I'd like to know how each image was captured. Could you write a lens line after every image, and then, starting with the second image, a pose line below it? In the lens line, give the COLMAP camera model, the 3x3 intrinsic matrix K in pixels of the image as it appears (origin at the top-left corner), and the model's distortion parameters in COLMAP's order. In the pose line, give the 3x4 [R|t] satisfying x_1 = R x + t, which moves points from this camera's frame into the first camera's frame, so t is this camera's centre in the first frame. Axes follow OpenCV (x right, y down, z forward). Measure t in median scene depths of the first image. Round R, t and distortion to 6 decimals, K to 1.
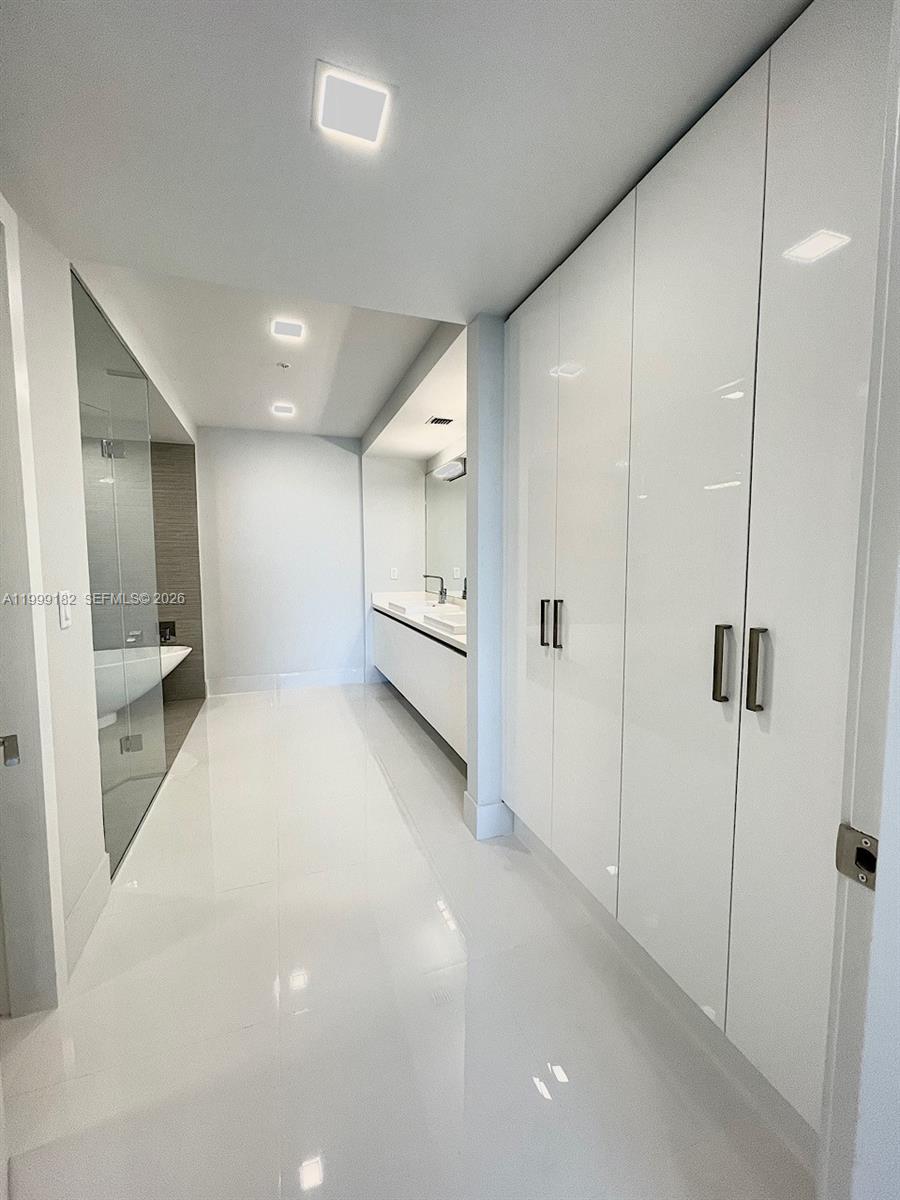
lens RADIAL K [[482.8, 0, 450.0], [0, 482.8, 600.0], [0, 0, 1]] dist [-0.000826, -0.000473]
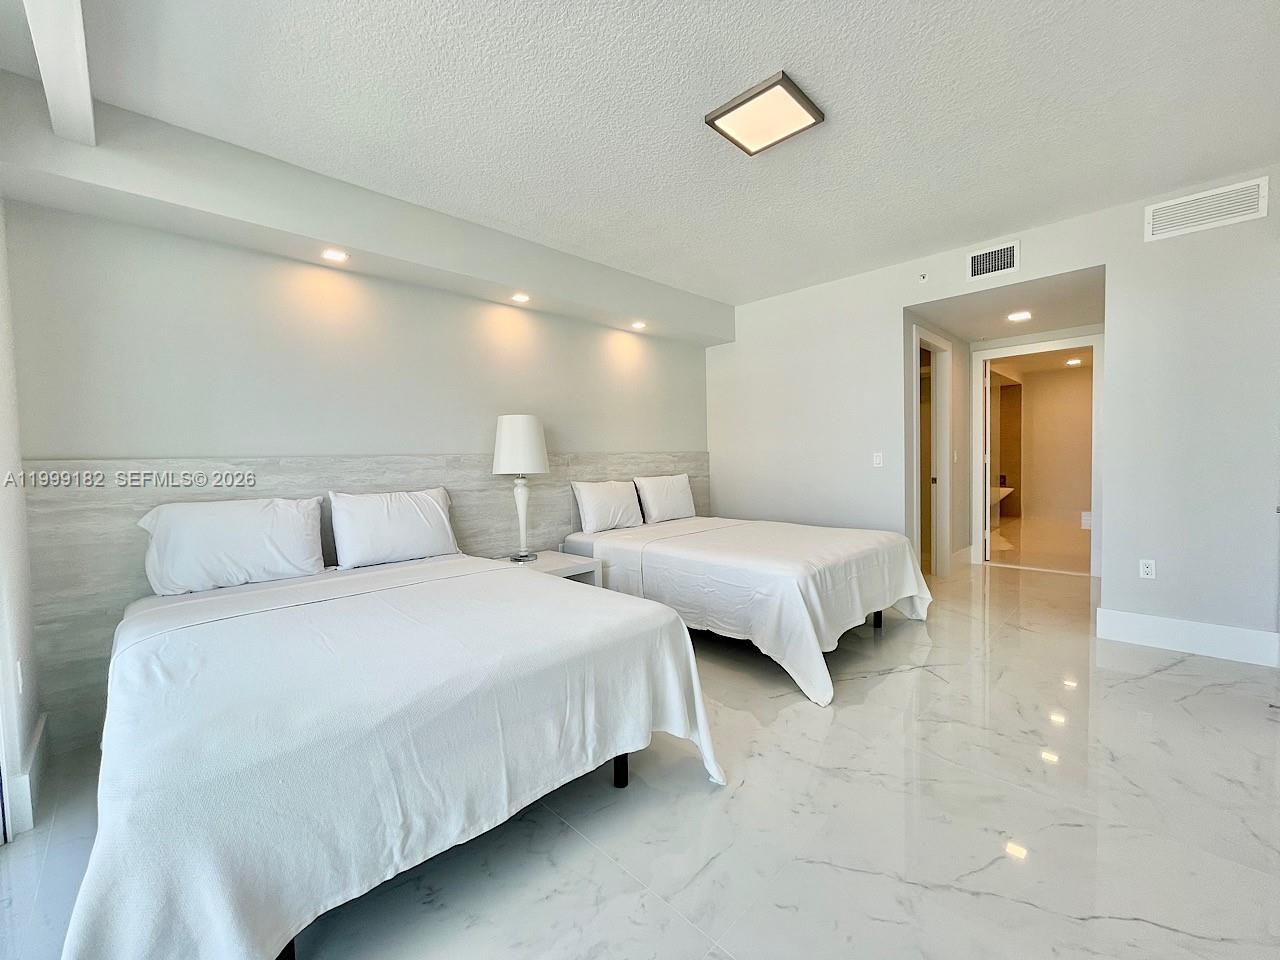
lens RADIAL K [[515.0, 0, 640.0], [0, 515.0, 480.0], [0, 0, 1]] dist [-0.000826, -0.000473]
pose [[0.423614, 0.015661, -0.905707, 0.830439], [-0.048785, 0.998794, -0.005547, 0.157681], [0.904528, 0.046534, 0.423867, -1.477954]]
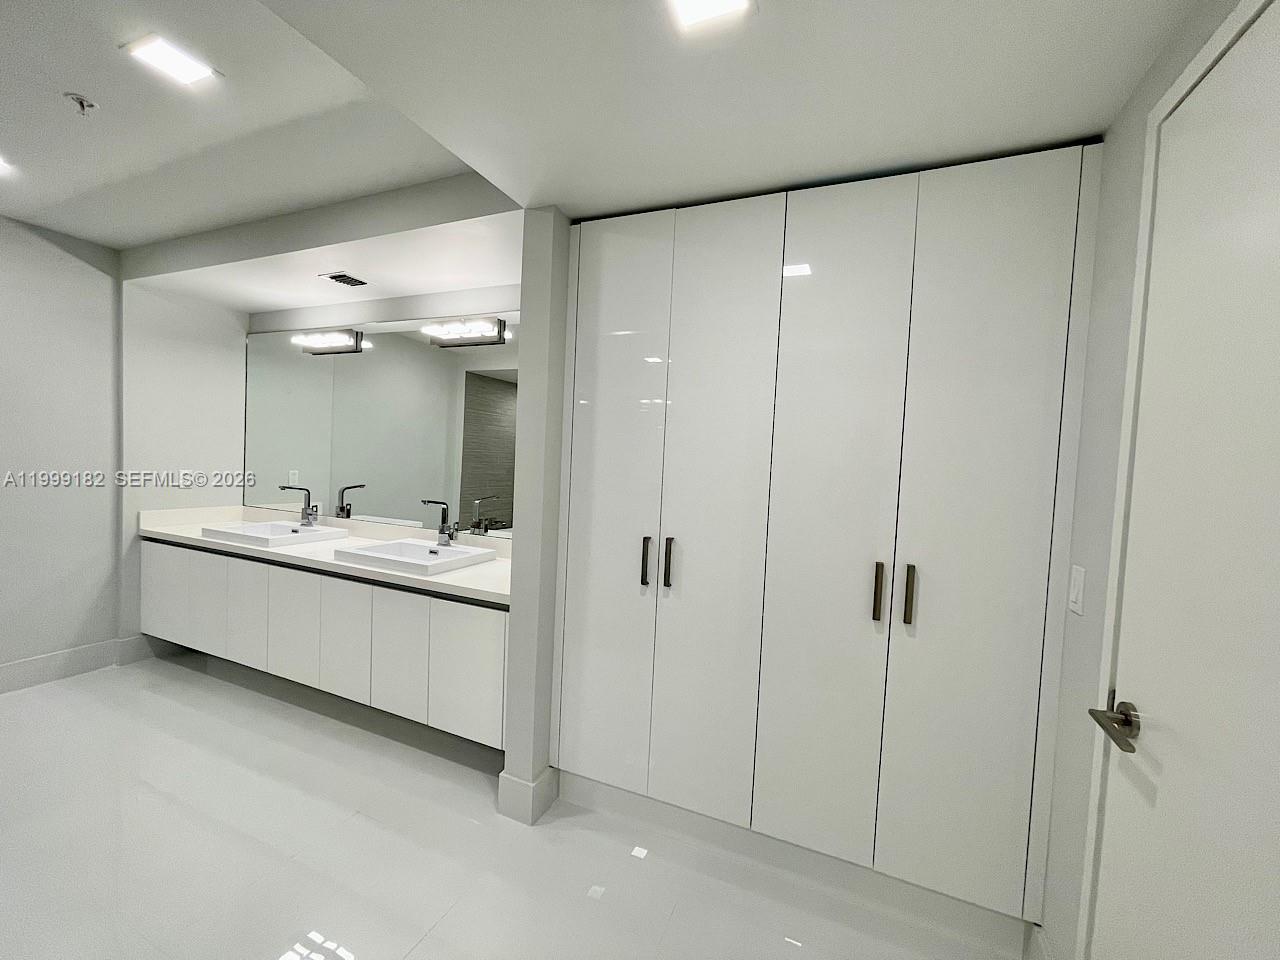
lens RADIAL K [[515.0, 0, 640.0], [0, 515.0, 480.0], [0, 0, 1]] dist [-0.000826, -0.000473]
pose [[0.681186, 0.011412, 0.732021, -0.246051], [0.009455, 0.999658, -0.024382, -0.038630], [-0.732049, 0.023530, 0.680846, 0.132201]]
